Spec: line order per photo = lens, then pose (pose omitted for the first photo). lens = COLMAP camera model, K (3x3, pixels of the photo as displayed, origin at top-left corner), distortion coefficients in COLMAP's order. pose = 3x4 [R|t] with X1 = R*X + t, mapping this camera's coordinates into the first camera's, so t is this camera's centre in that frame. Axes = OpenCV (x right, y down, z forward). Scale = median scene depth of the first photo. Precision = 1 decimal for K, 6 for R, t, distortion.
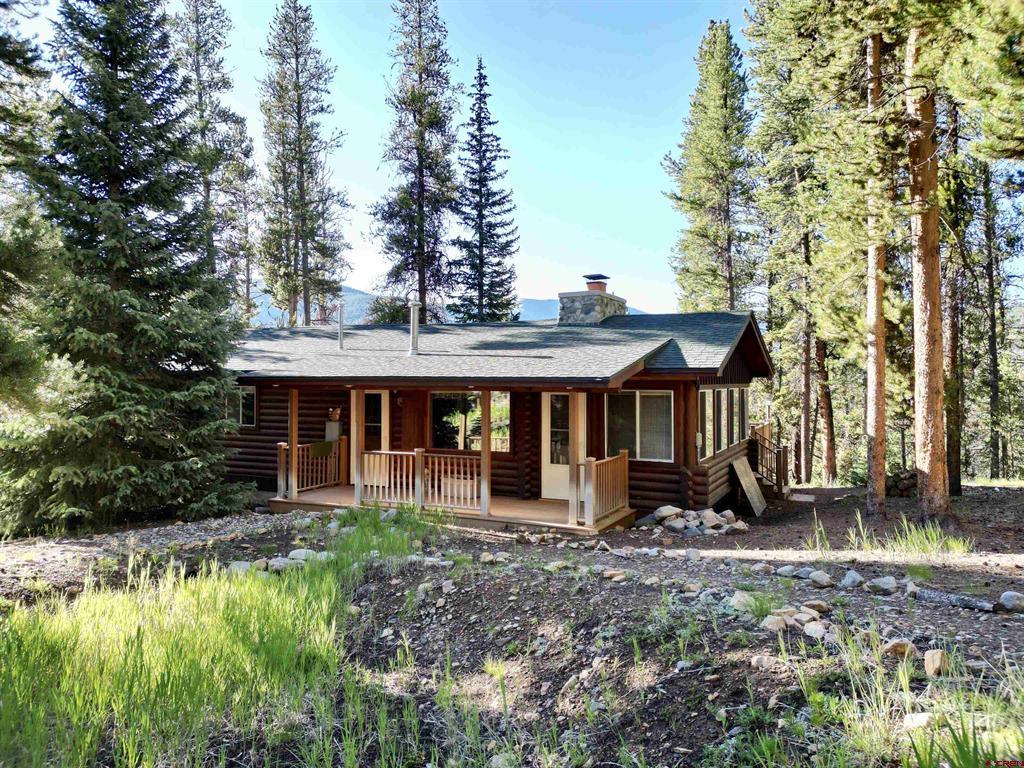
lens RADIAL K [[707.9, 0, 509.5], [0, 707.9, 379.0], [0, 0, 1]] dist [0.080292, -0.080293]
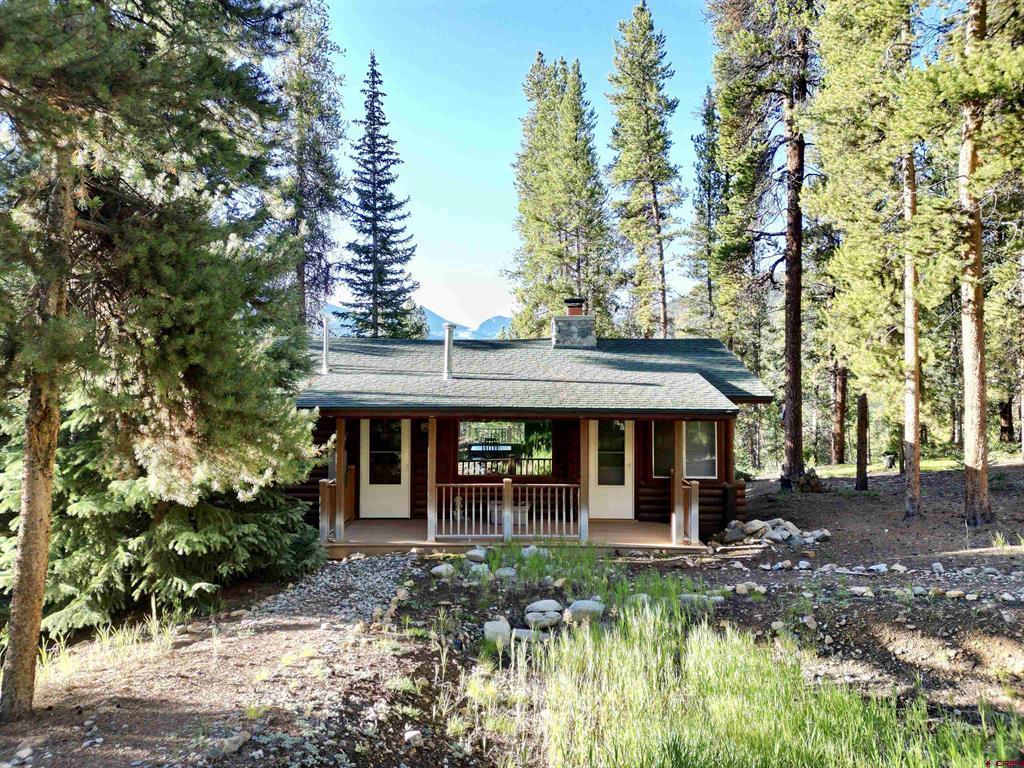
lens RADIAL K [[707.9, 0, 509.5], [0, 707.9, 379.0], [0, 0, 1]] dist [0.080292, -0.080293]
pose [[0.910424, -0.000736, 0.413676, -0.476011], [-0.002195, 0.999976, 0.006609, -0.041765], [-0.413671, -0.006924, 0.910400, 0.100477]]
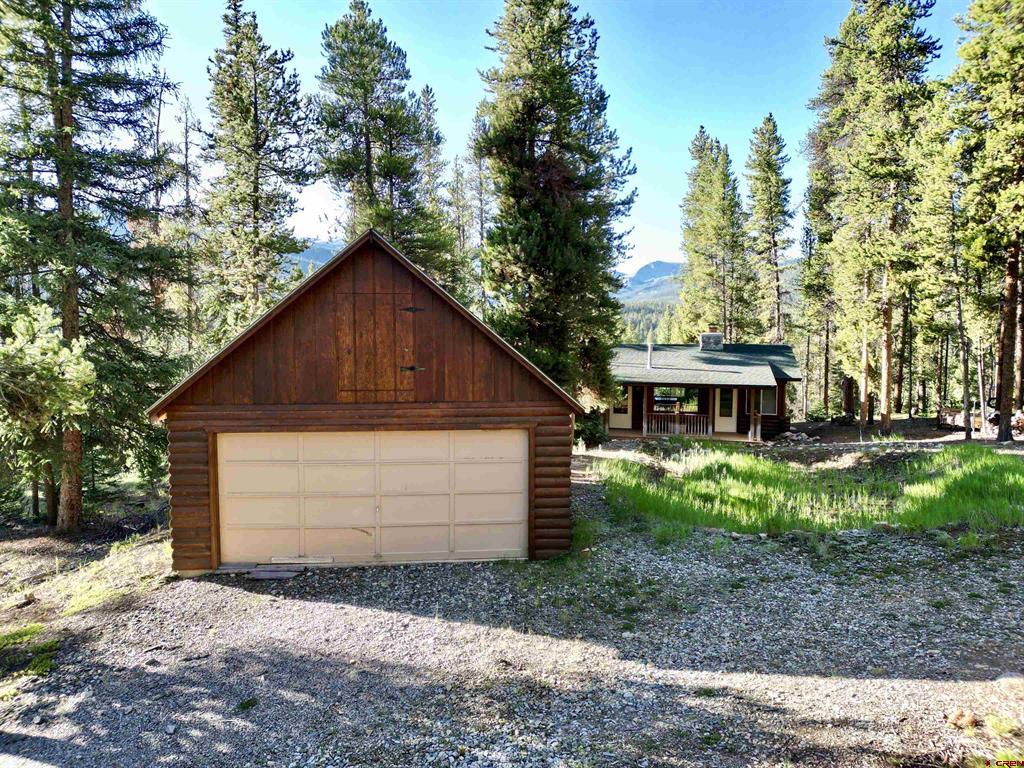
lens RADIAL K [[707.9, 0, 509.5], [0, 707.9, 379.0], [0, 0, 1]] dist [0.080292, -0.080293]
pose [[0.978510, -0.015084, 0.205646, -1.038299], [-0.001390, 0.996815, 0.079731, -0.178161], [-0.206194, -0.078304, 0.975373, -1.053039]]
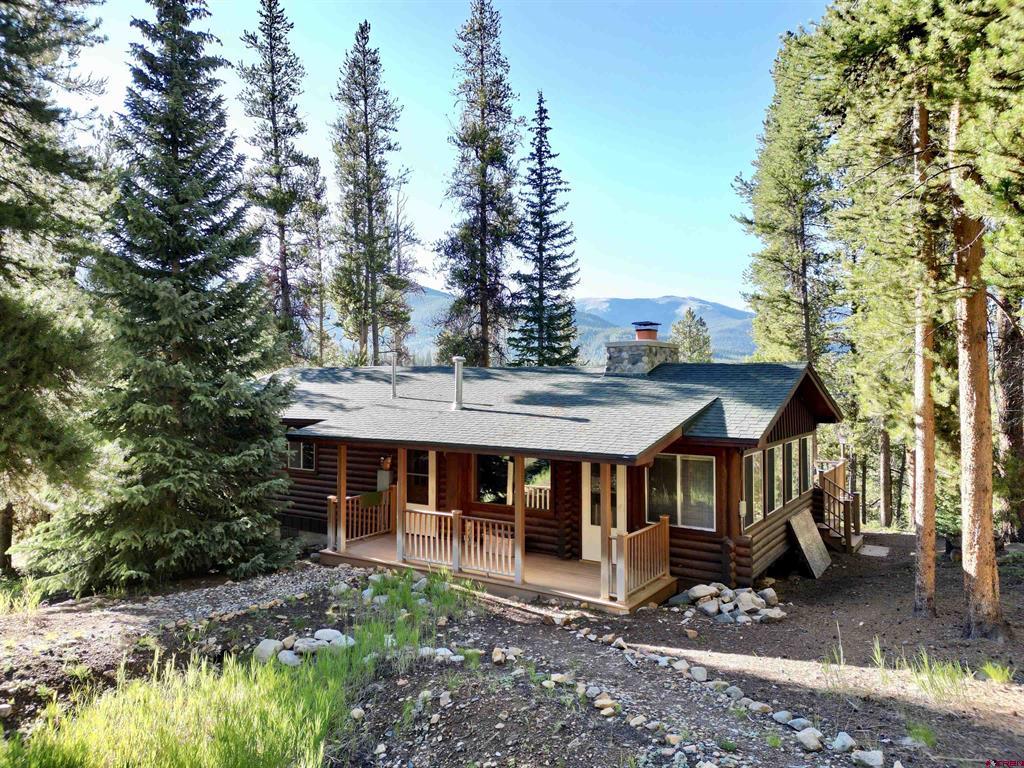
lens RADIAL K [[707.9, 0, 509.5], [0, 707.9, 379.0], [0, 0, 1]] dist [0.080292, -0.080293]
pose [[0.992623, -0.002140, -0.121222, 0.063635], [0.001968, 0.999997, -0.001538, -0.079171], [0.121225, 0.001288, 0.992624, 0.003561]]
